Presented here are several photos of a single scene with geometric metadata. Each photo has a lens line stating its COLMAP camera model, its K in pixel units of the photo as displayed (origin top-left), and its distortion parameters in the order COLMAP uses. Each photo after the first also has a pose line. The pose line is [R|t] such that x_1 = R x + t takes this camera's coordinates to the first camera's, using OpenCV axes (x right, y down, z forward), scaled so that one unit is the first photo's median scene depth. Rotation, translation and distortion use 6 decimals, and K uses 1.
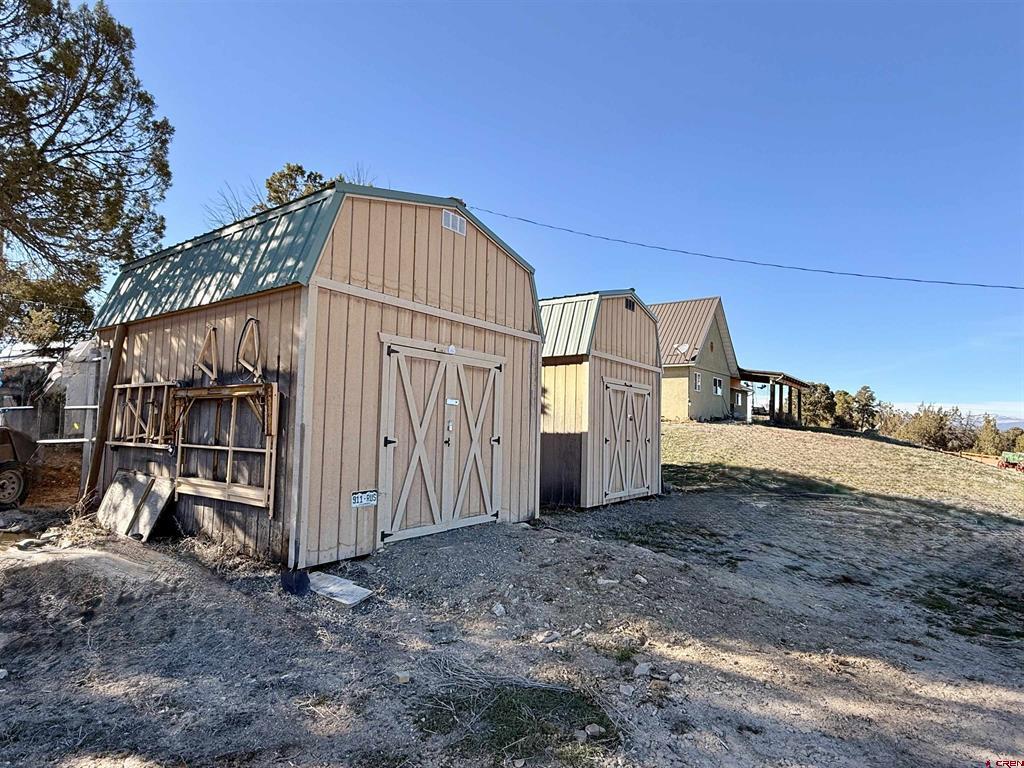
lens RADIAL K [[570.1, 0, 512.0], [0, 570.1, 384.0], [0, 0, 1]] dist [0.000100, 0.000020]
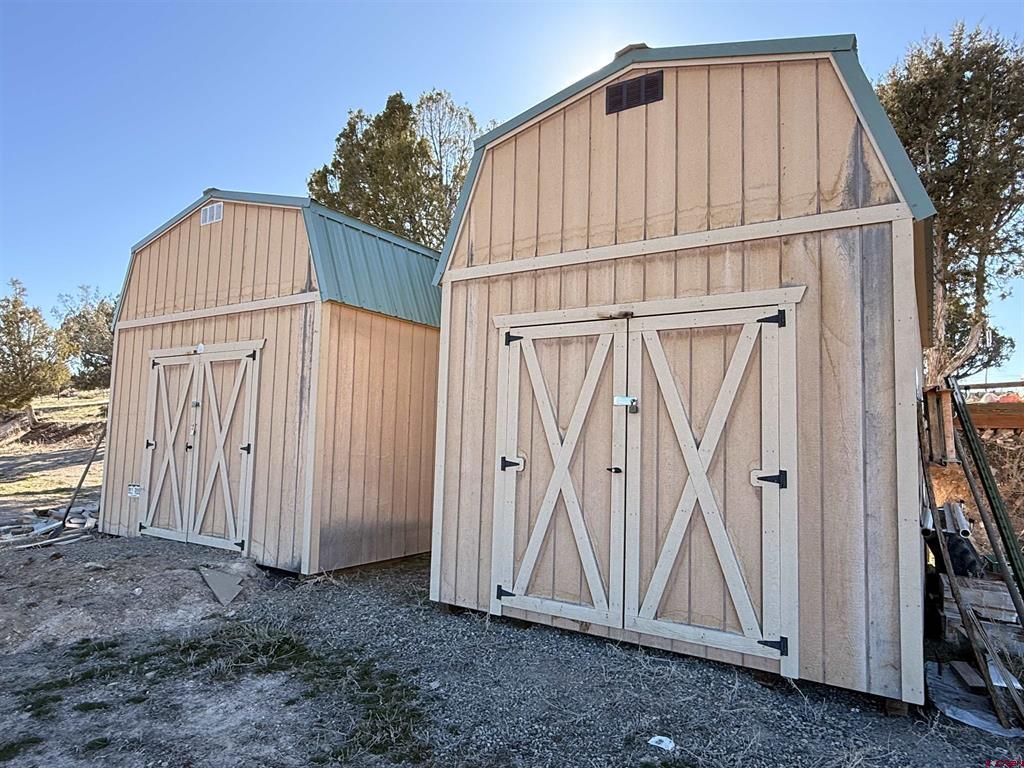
lens RADIAL K [[743.1, 0, 512.0], [0, 743.1, 384.0], [0, 0, 1]] dist [-0.001836, -0.000350]
pose [[-0.027534, -0.102399, -0.994362, 0.875943], [0.046732, 0.993520, -0.103606, 0.118644], [0.998528, -0.049322, -0.022571, 1.240165]]
